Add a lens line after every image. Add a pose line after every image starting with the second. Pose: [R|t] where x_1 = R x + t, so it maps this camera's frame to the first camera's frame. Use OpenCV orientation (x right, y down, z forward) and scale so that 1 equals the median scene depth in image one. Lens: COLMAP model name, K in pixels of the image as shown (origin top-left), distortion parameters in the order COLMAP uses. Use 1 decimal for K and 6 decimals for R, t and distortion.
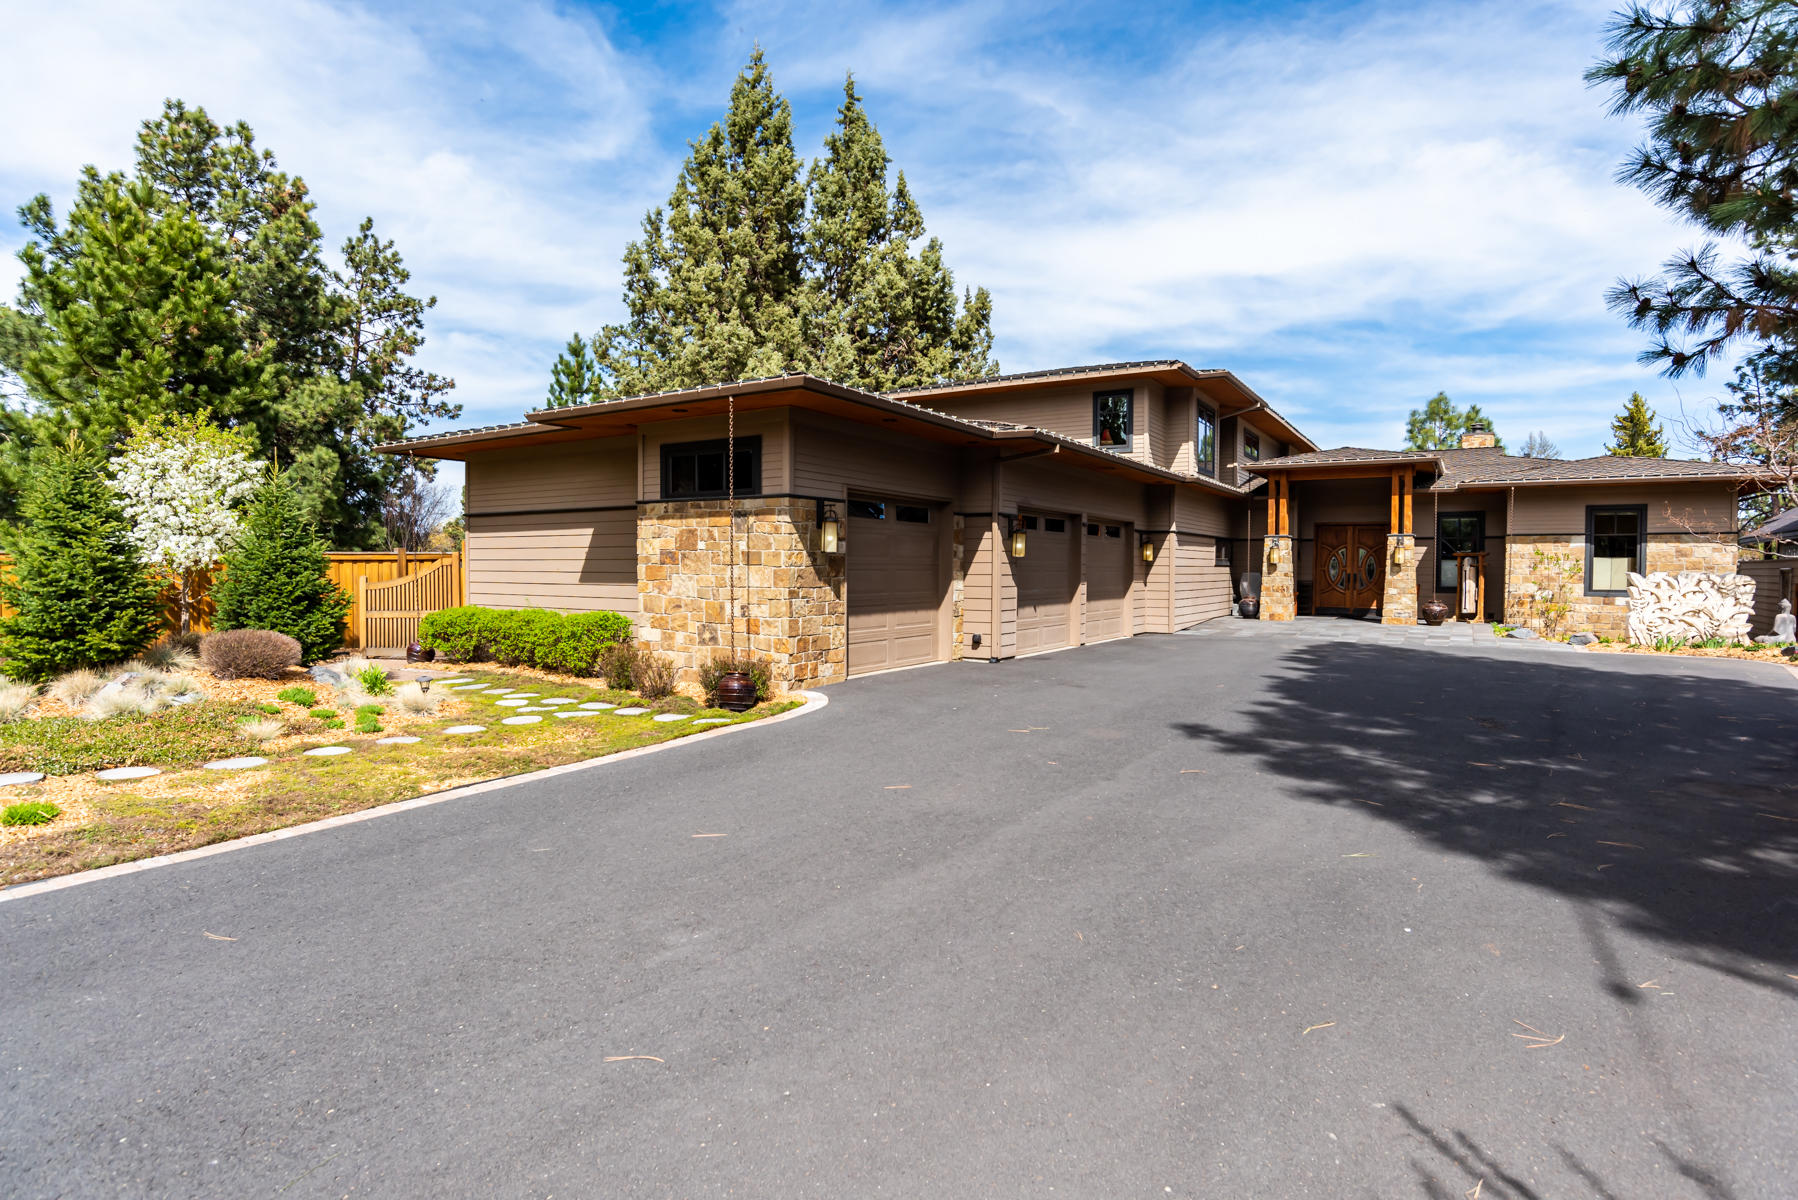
lens RADIAL K [[921.4, 0, 911.2], [0, 921.4, 601.3], [0, 0, 1]] dist [-0.052657, 0.022934]
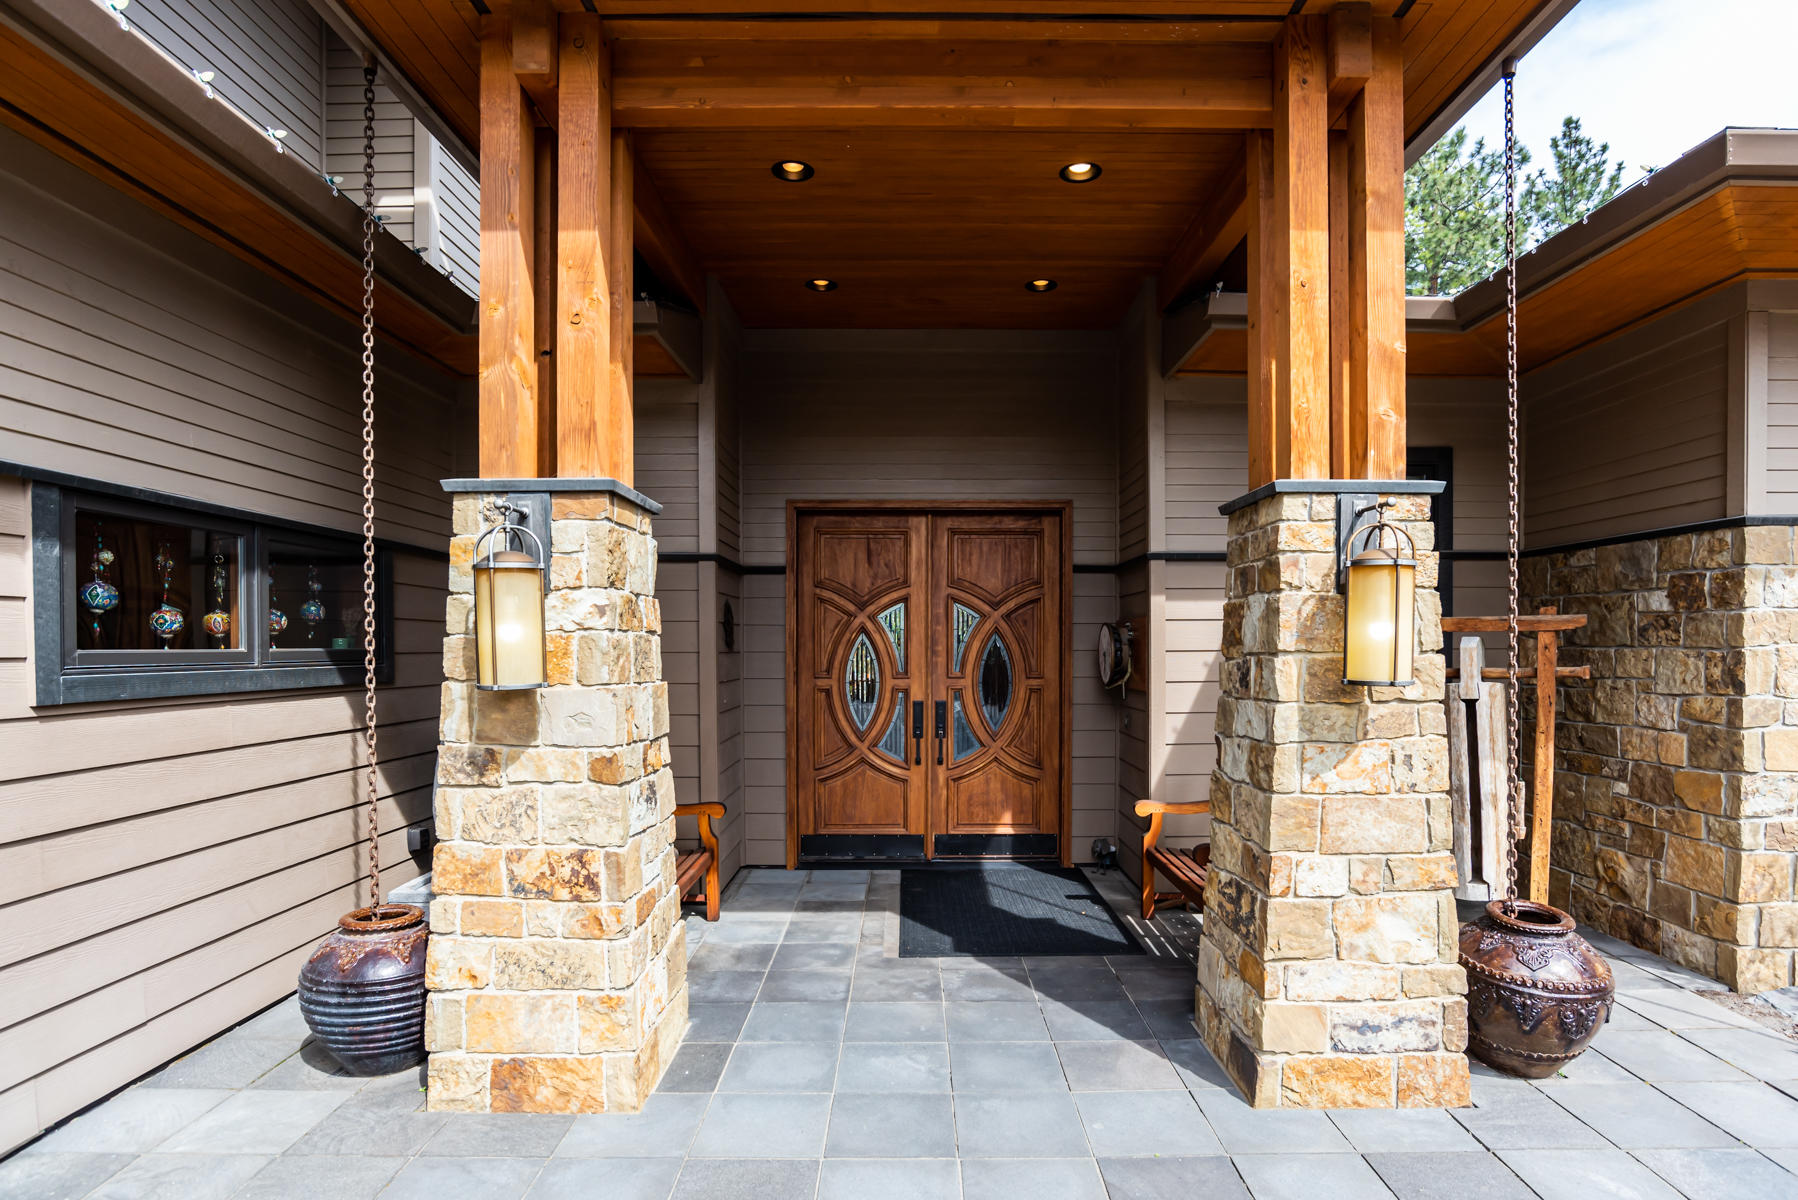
lens RADIAL K [[921.4, 0, 911.2], [0, 921.4, 601.3], [0, 0, 1]] dist [-0.052657, 0.022934]
pose [[0.849522, 0.019655, 0.527188, 0.372405], [0.024459, 0.996764, -0.076575, -0.041917], [-0.526987, 0.077947, 0.846292, 0.849862]]
